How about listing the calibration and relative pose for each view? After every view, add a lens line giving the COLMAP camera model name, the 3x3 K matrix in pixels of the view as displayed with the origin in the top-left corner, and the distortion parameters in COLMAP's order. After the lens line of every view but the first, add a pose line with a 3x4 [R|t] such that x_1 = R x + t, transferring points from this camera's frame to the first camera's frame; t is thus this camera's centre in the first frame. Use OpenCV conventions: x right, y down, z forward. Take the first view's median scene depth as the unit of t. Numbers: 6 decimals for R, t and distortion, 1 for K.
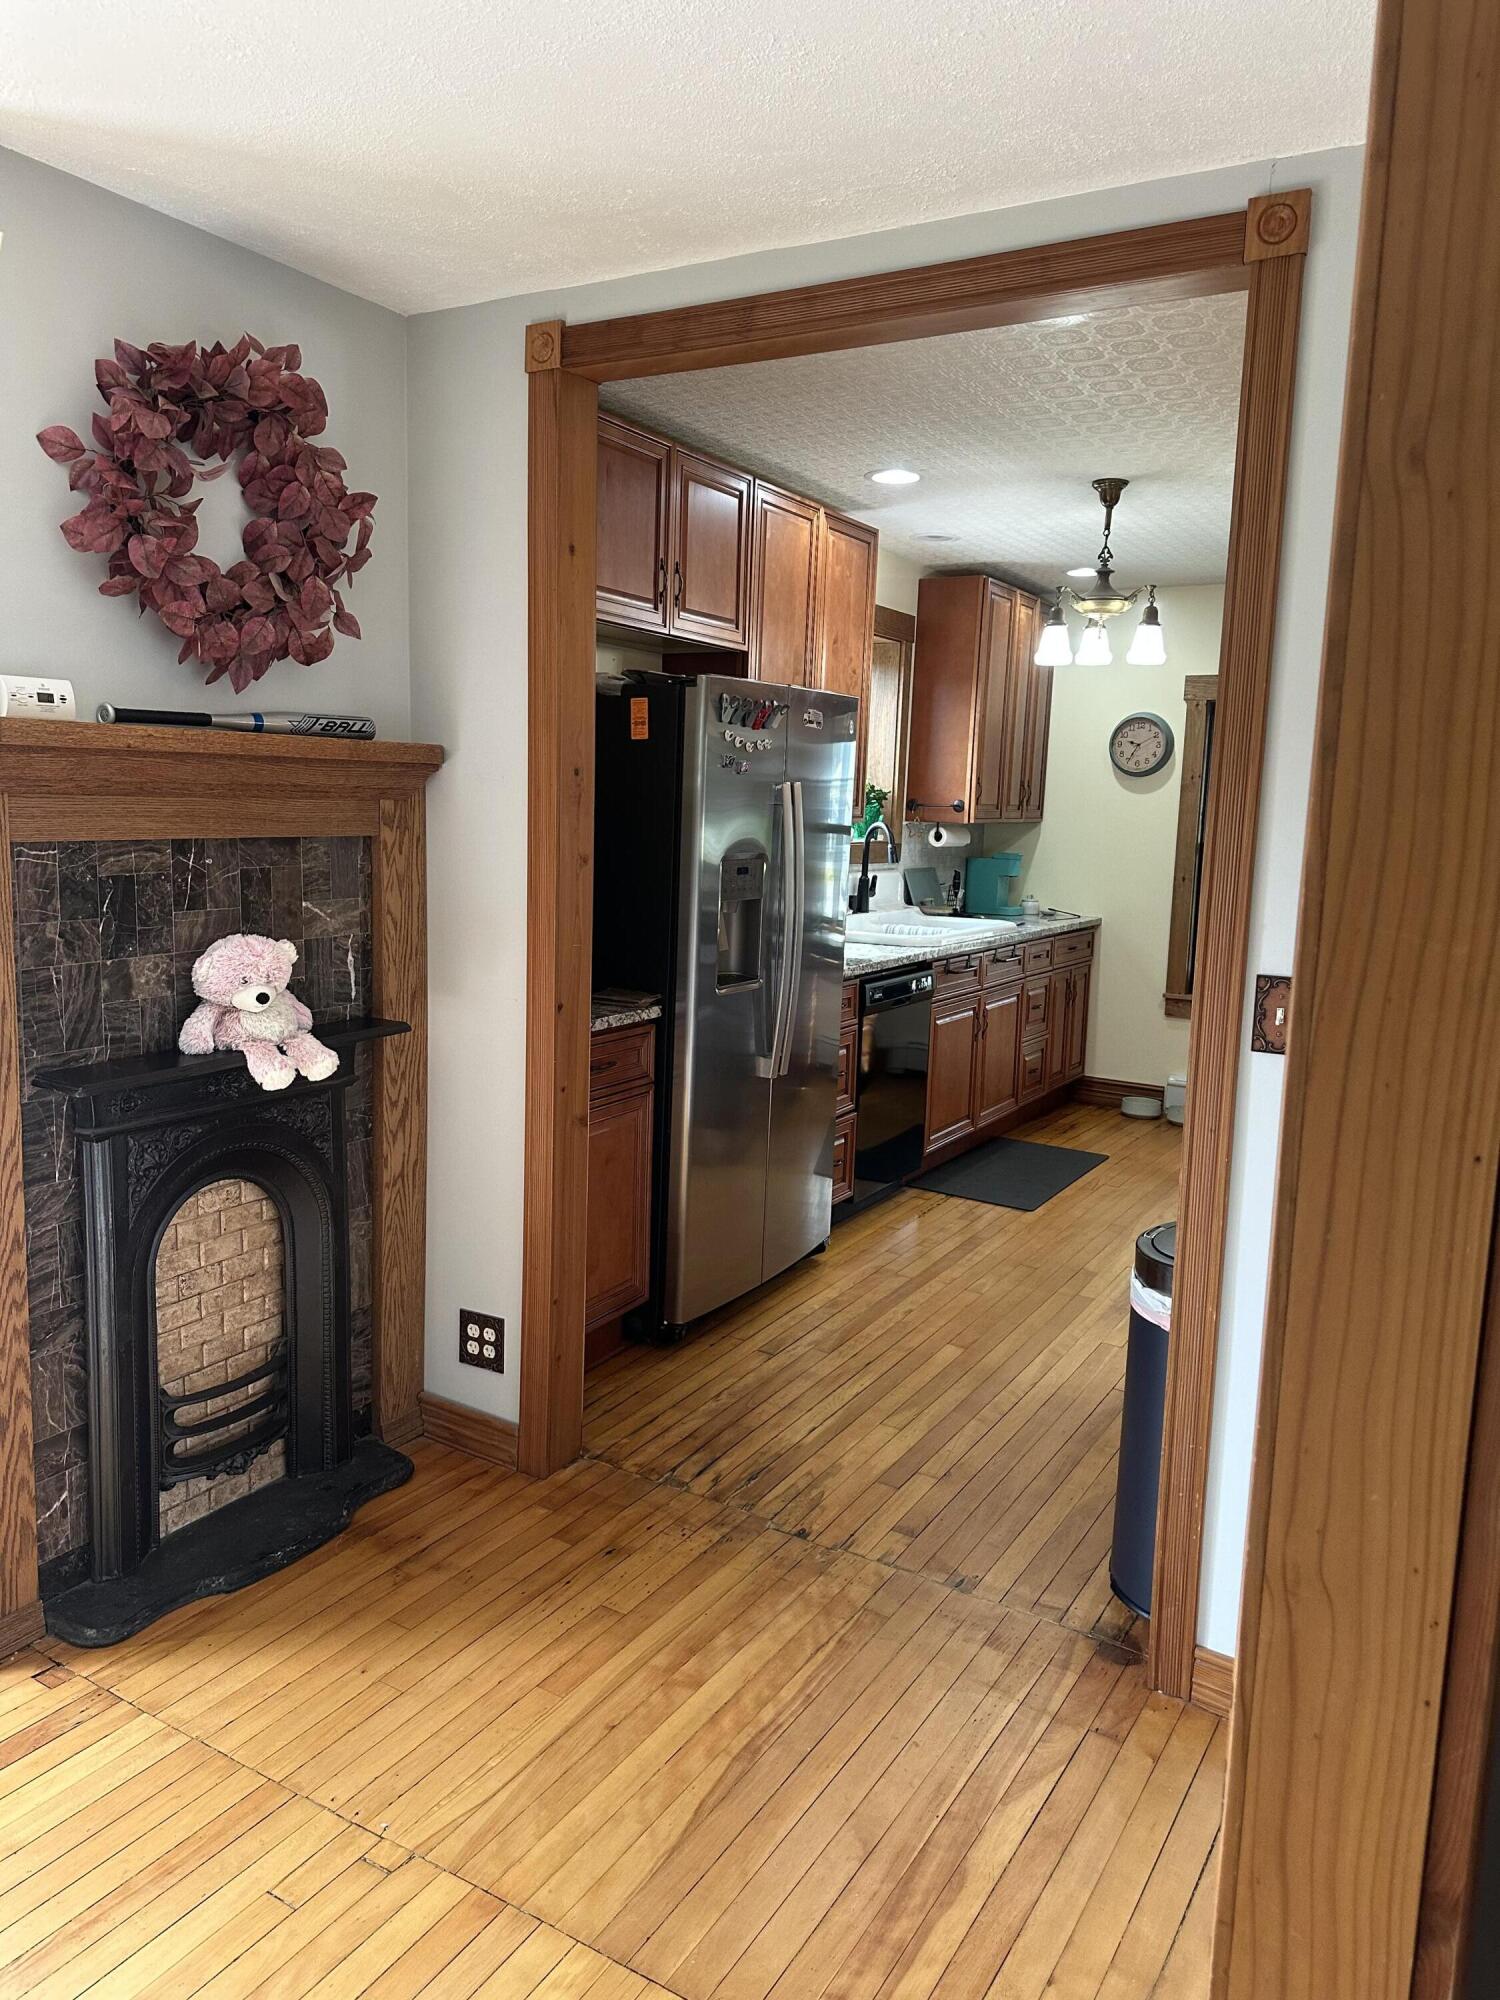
lens RADIAL K [[1417.0, 0, 755.0], [0, 1417.0, 983.3], [0, 0, 1]] dist [0.064708, -0.091230]
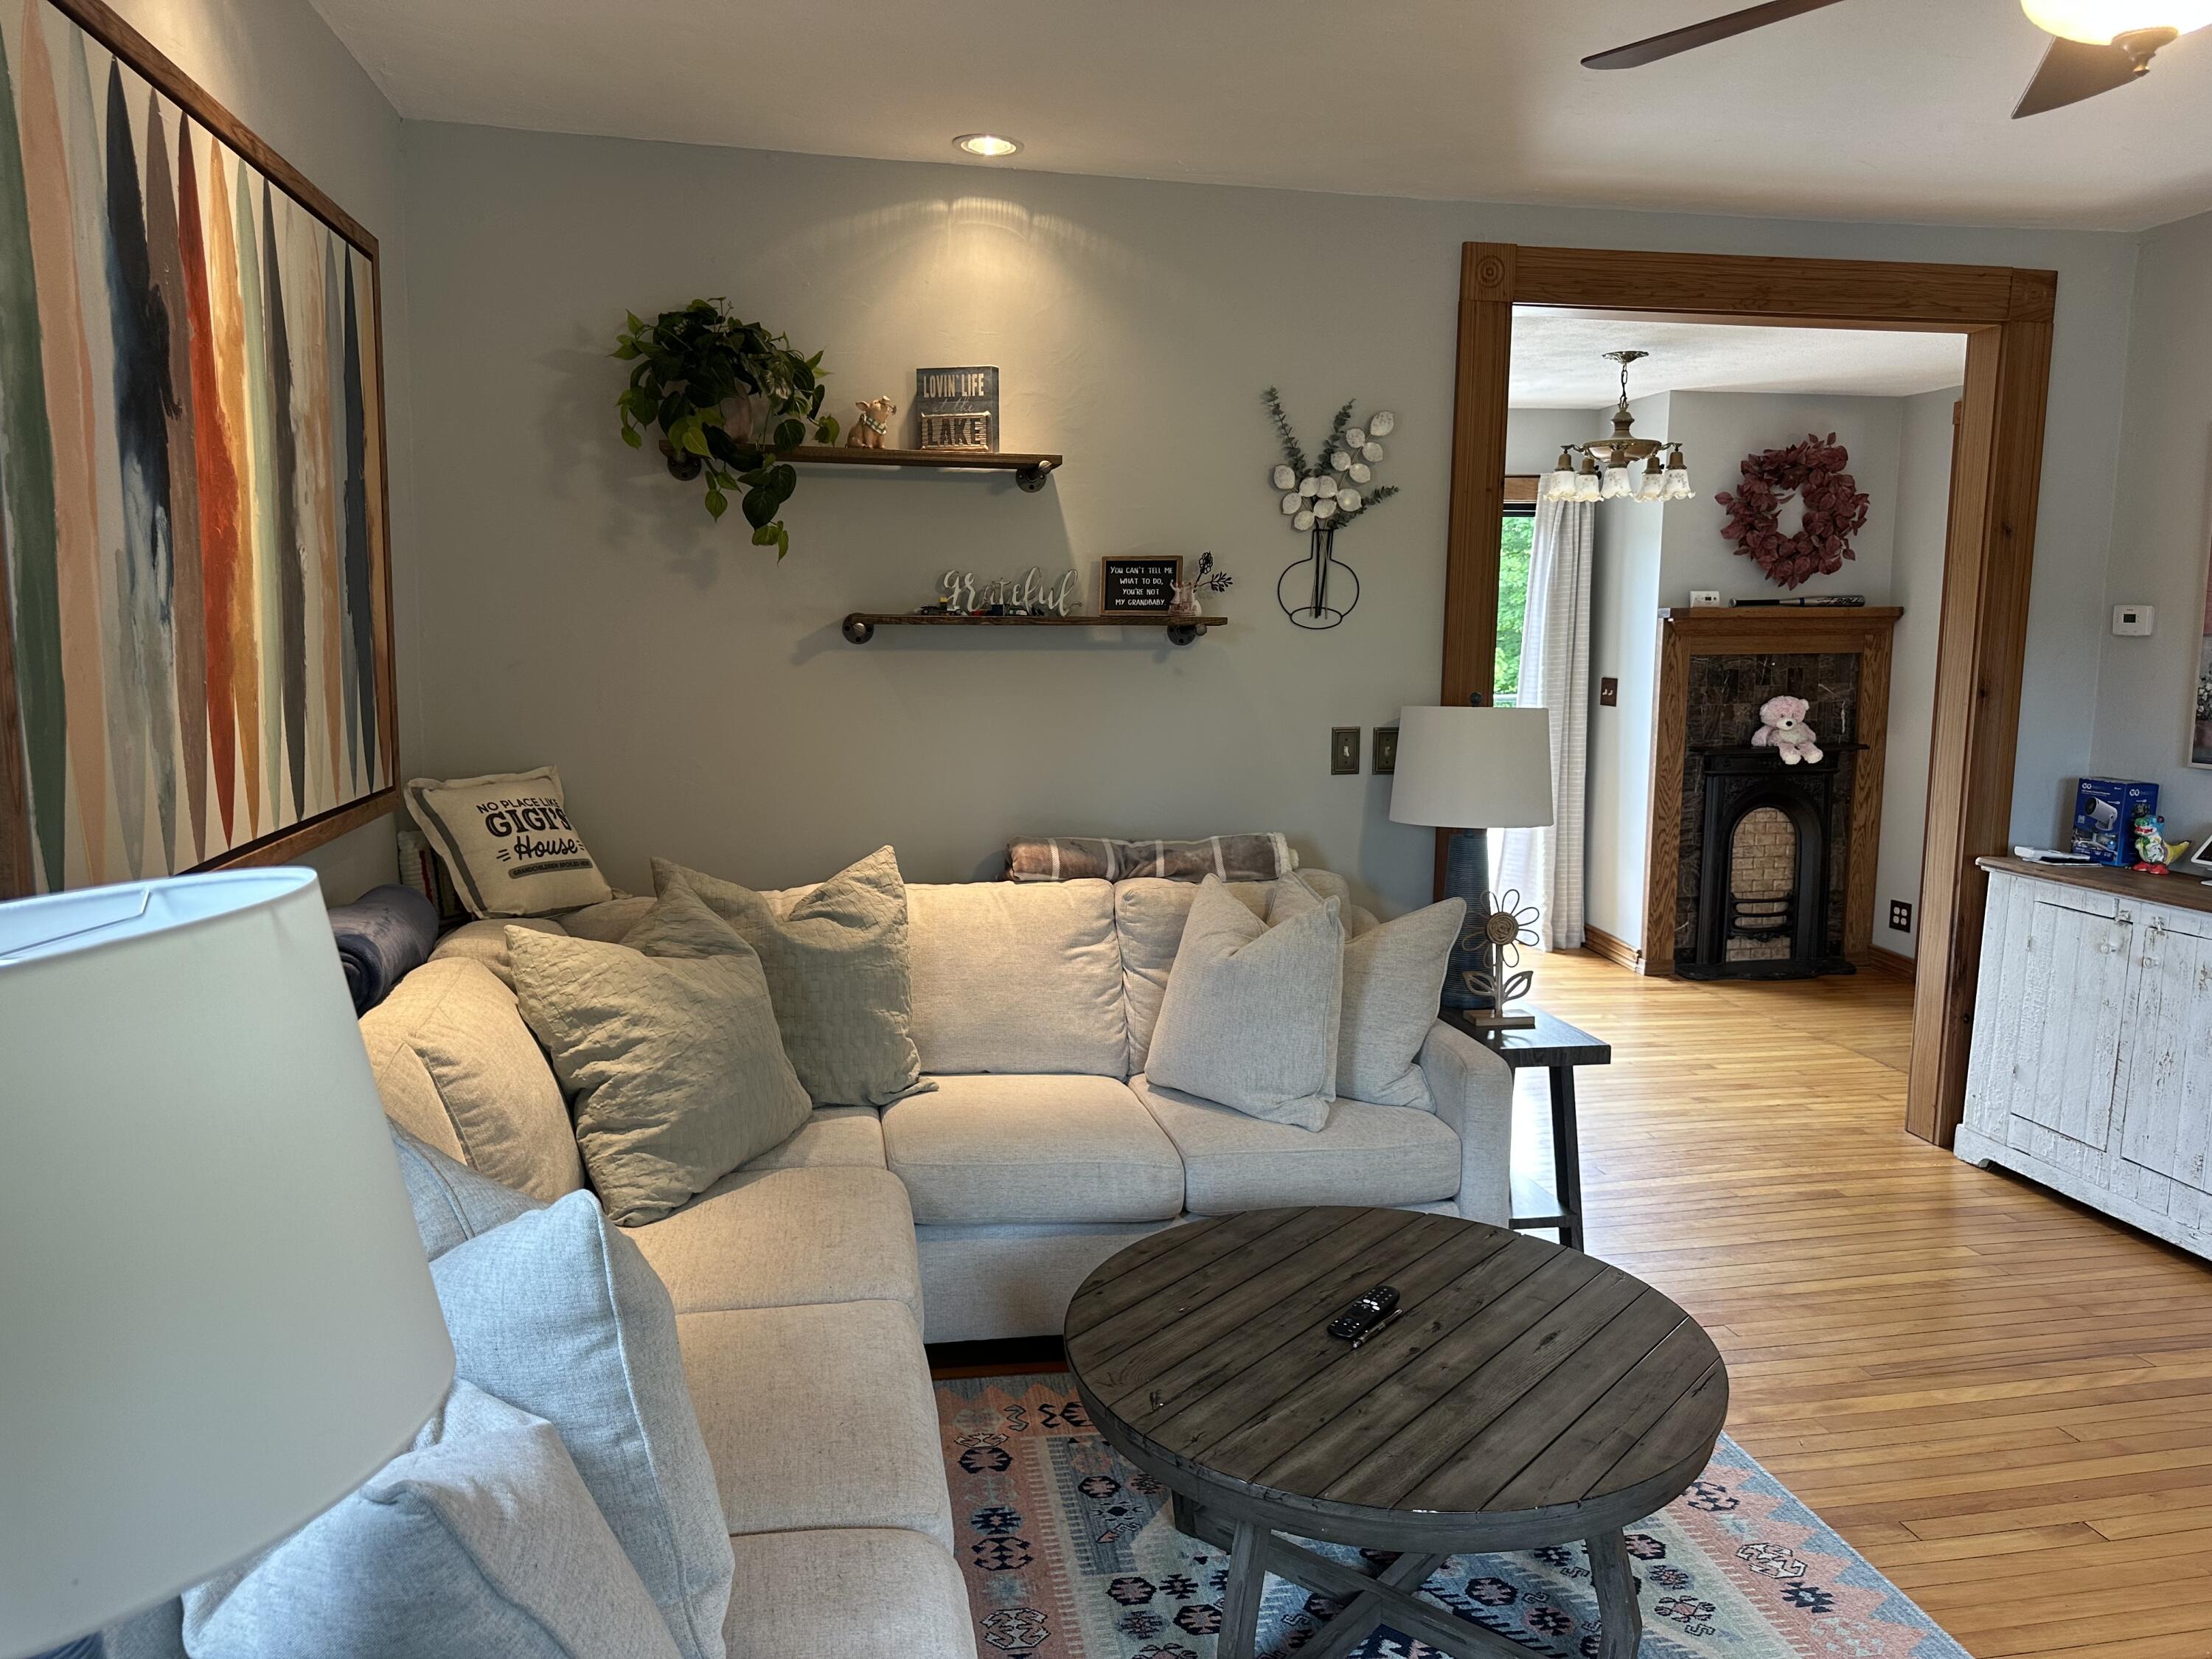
lens RADIAL K [[1549.4, 0, 1083.6], [0, 1549.4, 844.6], [0, 0, 1]] dist [0.187208, -0.417256]
pose [[0.647042, 0.074604, -0.758795, 0.838471], [-0.081289, 0.996279, 0.028636, 0.217871], [0.758108, 0.043153, 0.650699, -1.457958]]
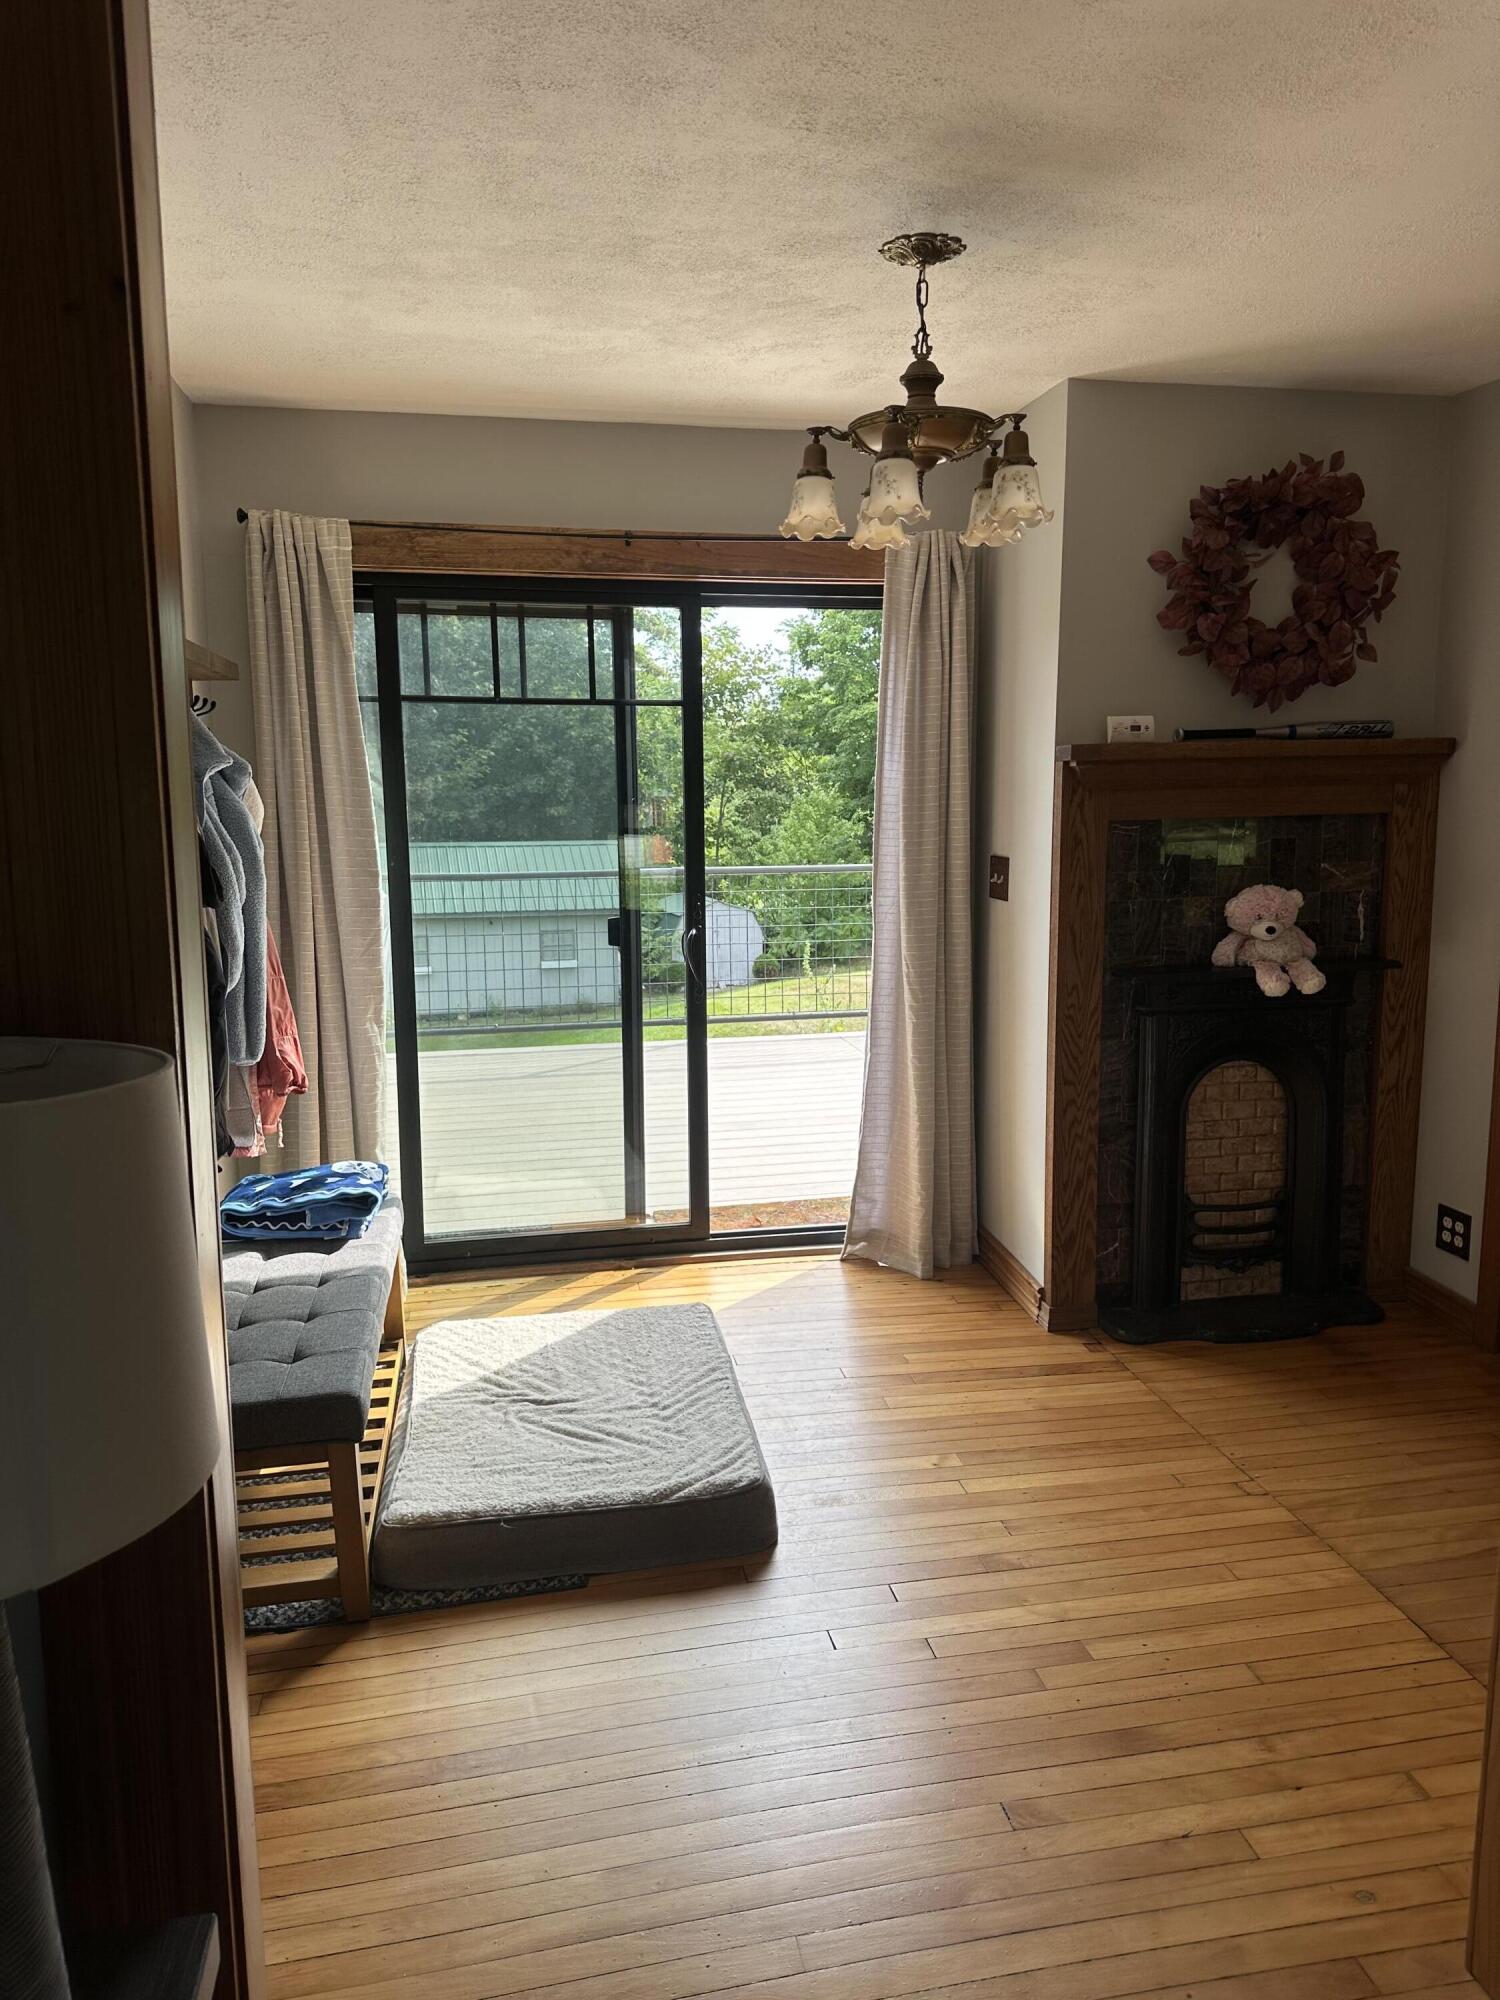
lens RADIAL K [[1400.9, 0, 739.5], [0, 1400.9, 992.6], [0, 0, 1]] dist [0.187208, -0.417256]
pose [[0.660687, 0.076023, -0.746802, 0.352818], [-0.069775, 0.996771, 0.039741, 0.051194], [0.747411, 0.025852, 0.663858, -0.310346]]
